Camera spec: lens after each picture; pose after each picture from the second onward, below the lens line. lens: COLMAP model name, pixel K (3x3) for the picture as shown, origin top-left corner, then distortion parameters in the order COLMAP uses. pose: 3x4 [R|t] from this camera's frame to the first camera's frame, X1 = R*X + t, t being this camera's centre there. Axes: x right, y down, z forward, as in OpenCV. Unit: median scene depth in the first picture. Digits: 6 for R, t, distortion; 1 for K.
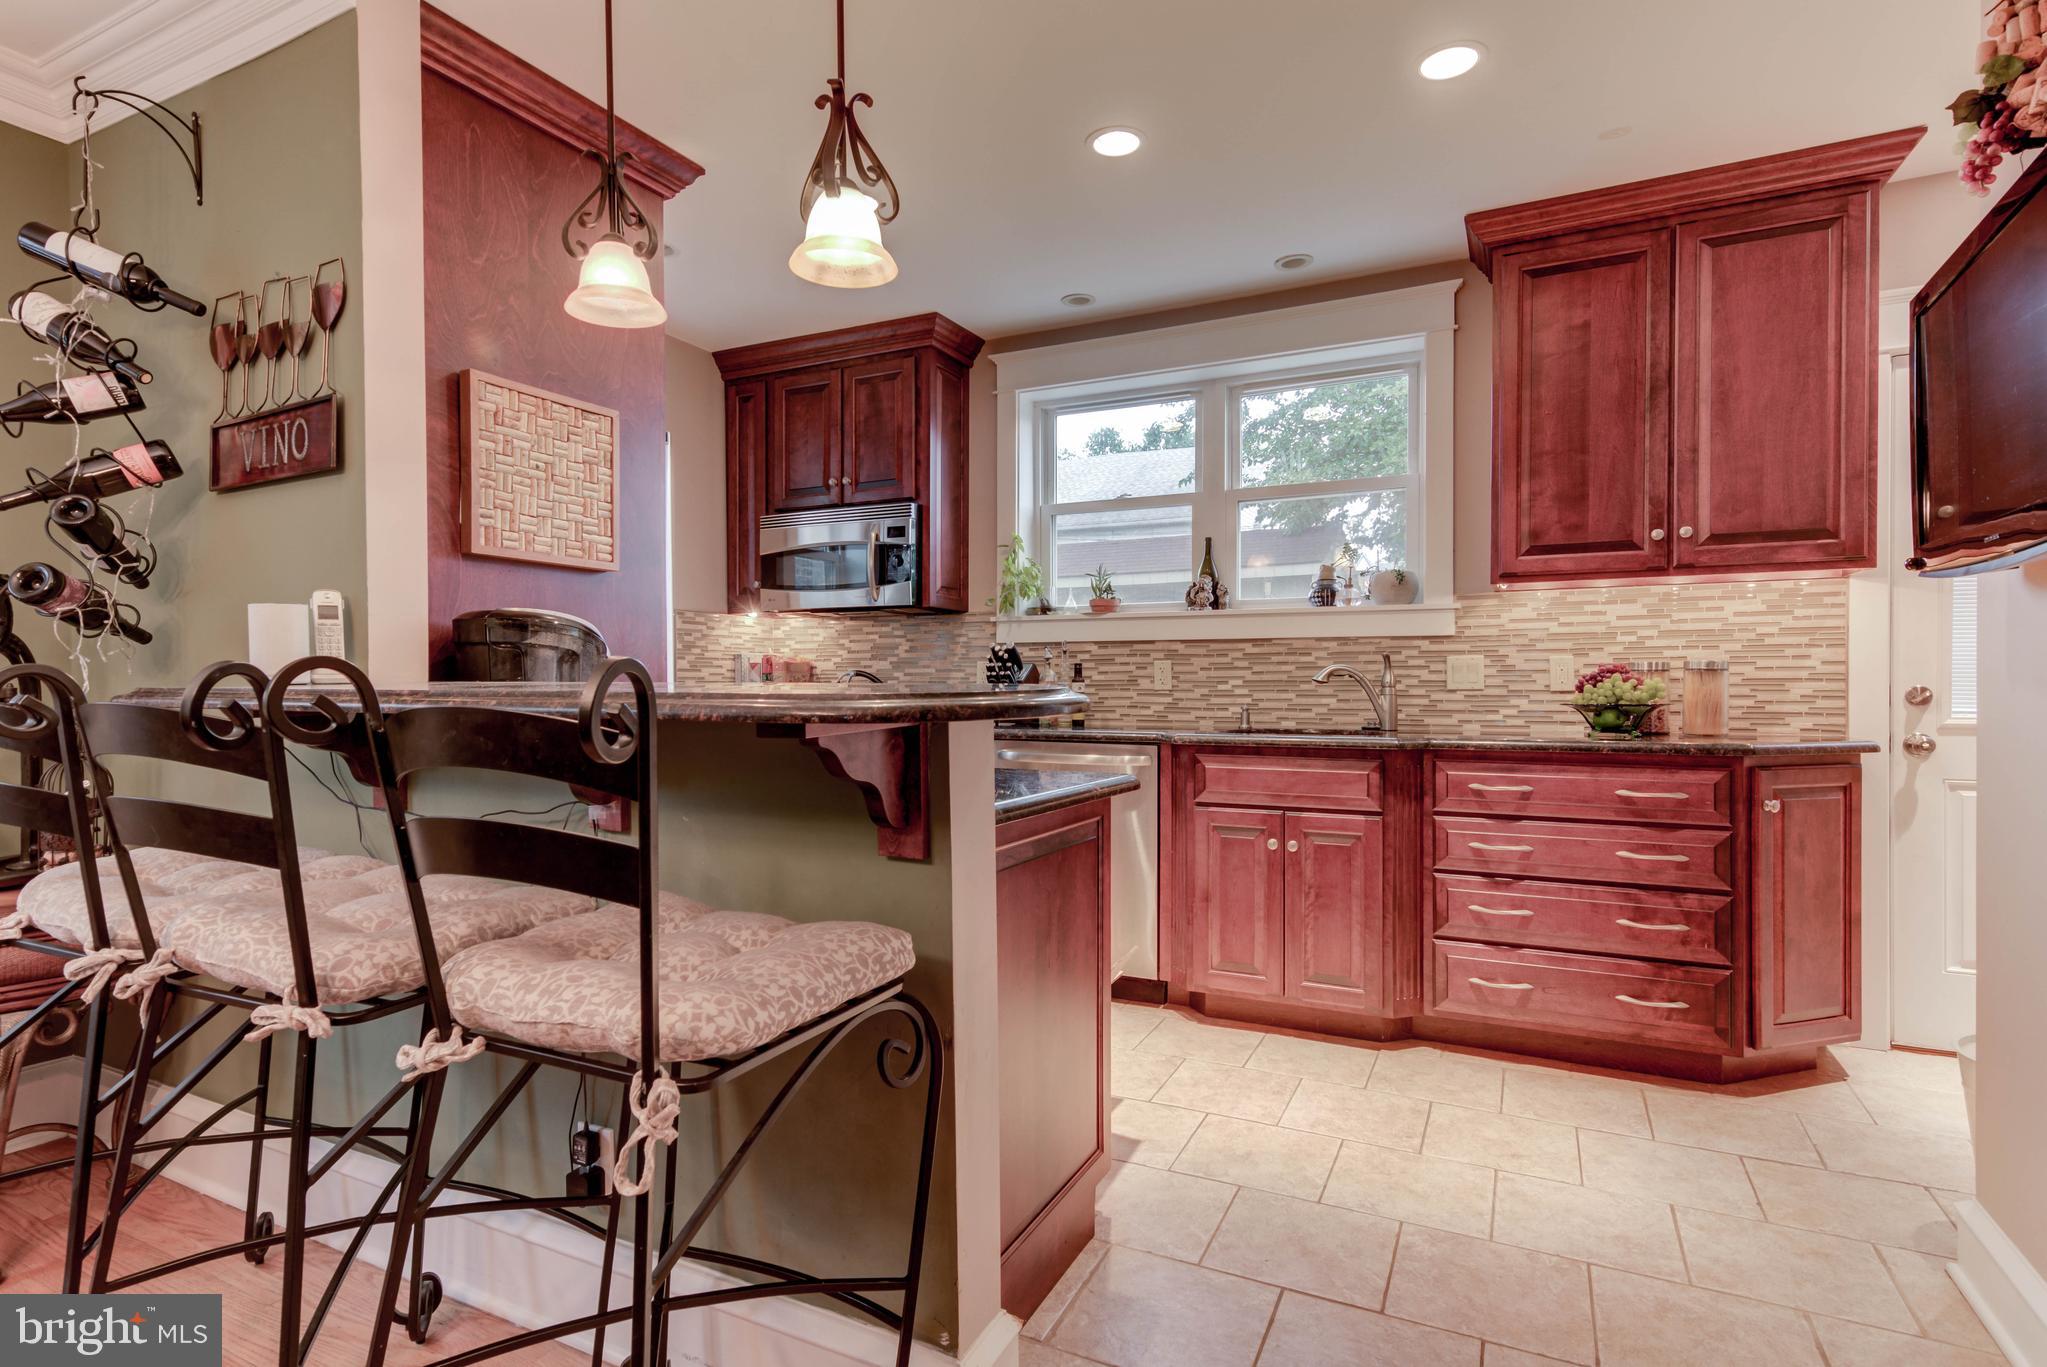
lens RADIAL K [[1026.5, 0, 1022.5], [0, 1026.5, 691.4], [0, 0, 1]] dist [0.020849, -0.006846]
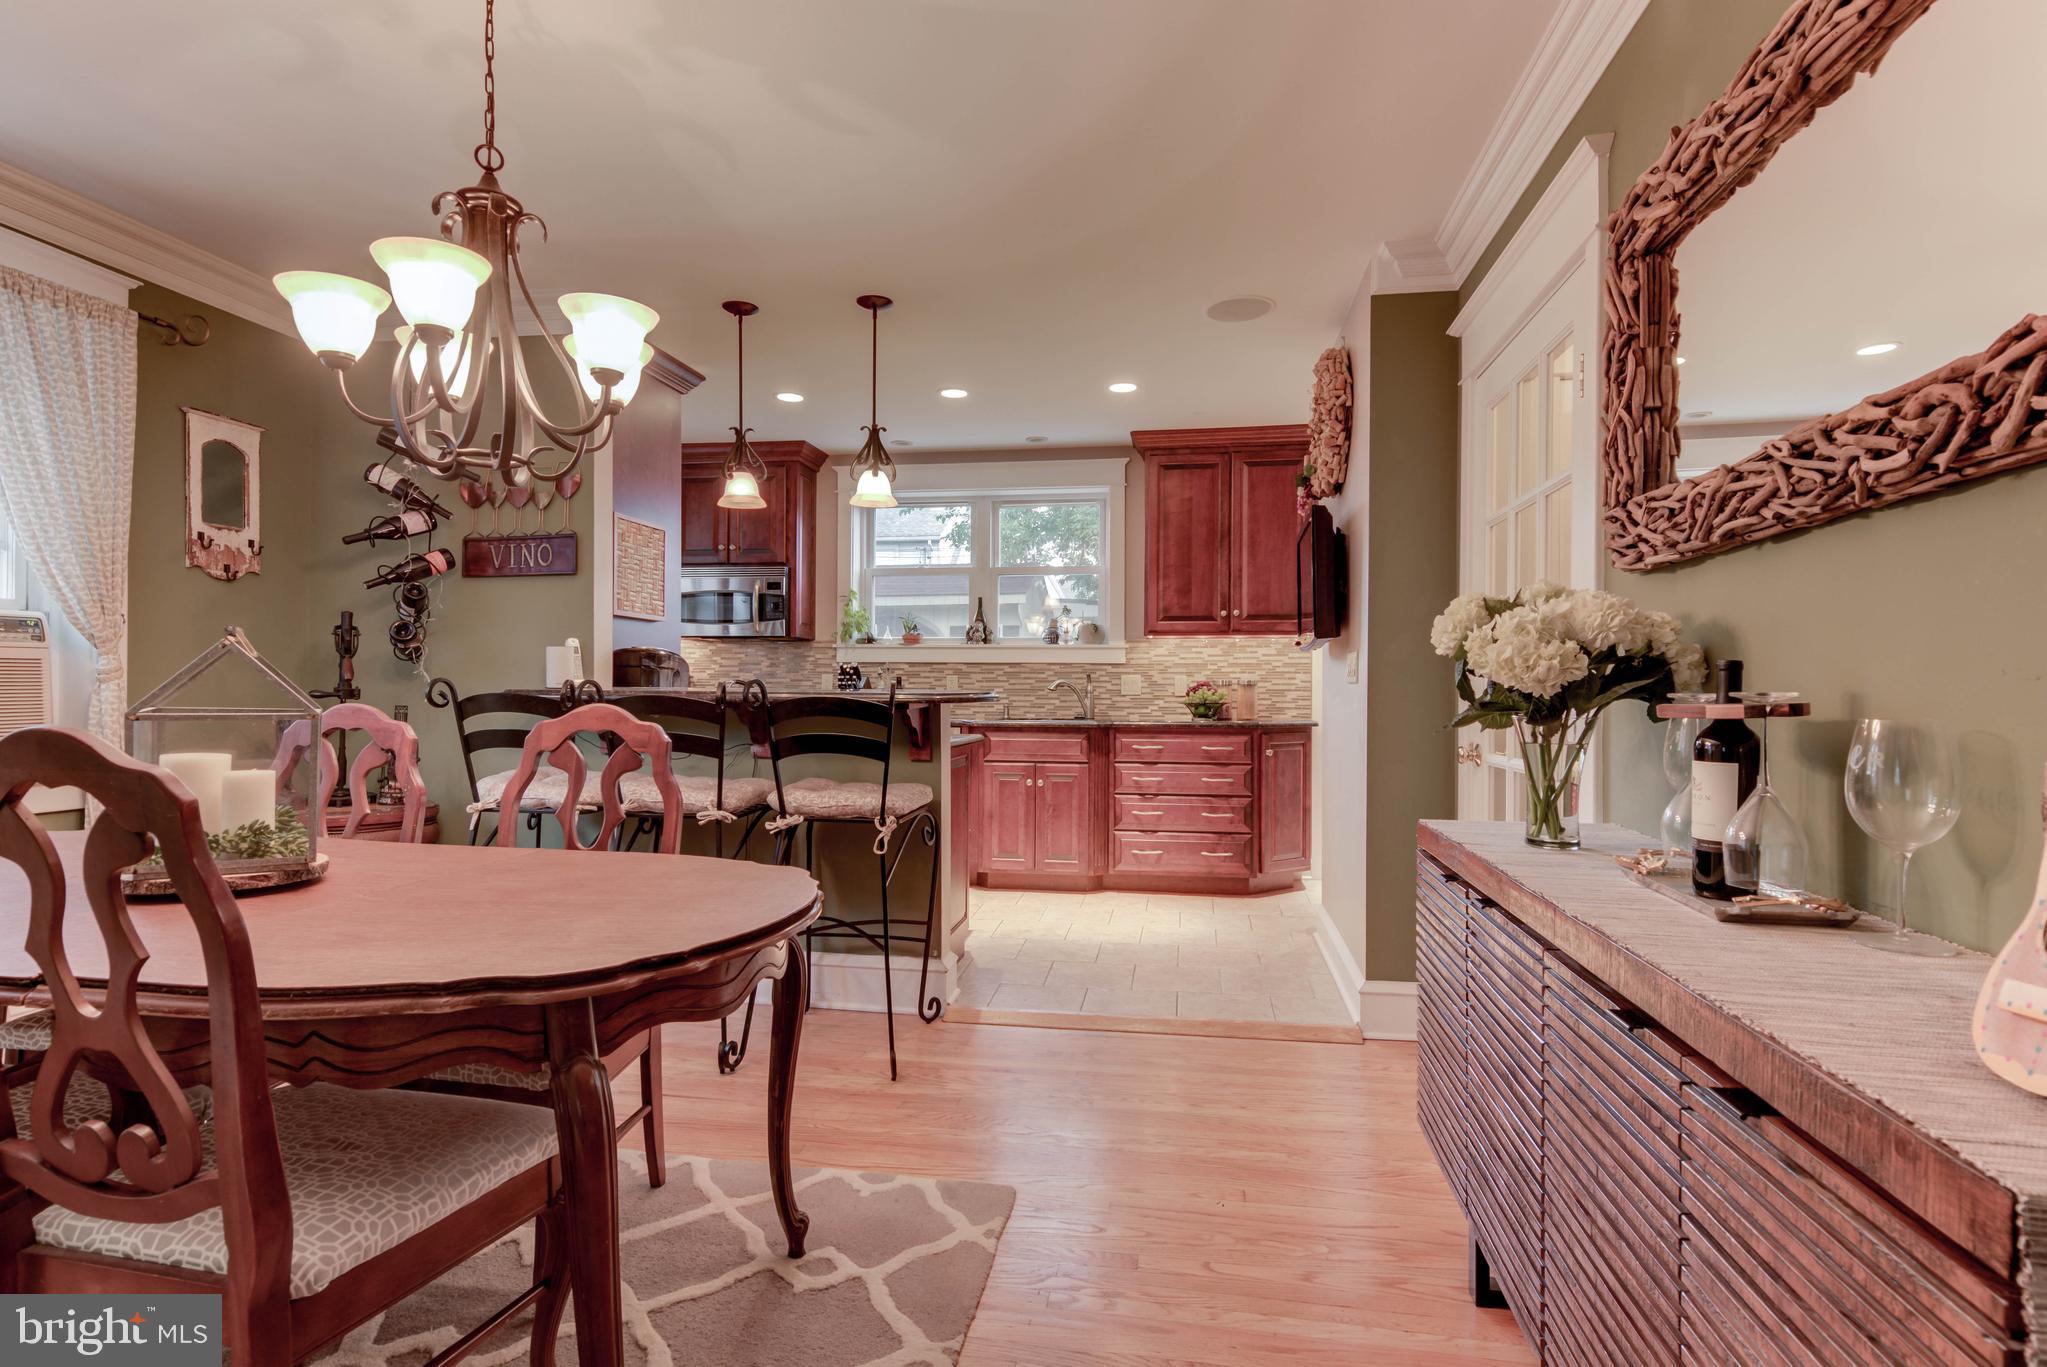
lens RADIAL K [[1026.5, 0, 1022.5], [0, 1026.5, 691.4], [0, 0, 1]] dist [0.020849, -0.006846]
pose [[0.955292, 0.005706, 0.295609, -0.284191], [-0.003591, 0.999964, -0.007698, 0.007019], [-0.295642, 0.006293, 0.955278, -0.664958]]
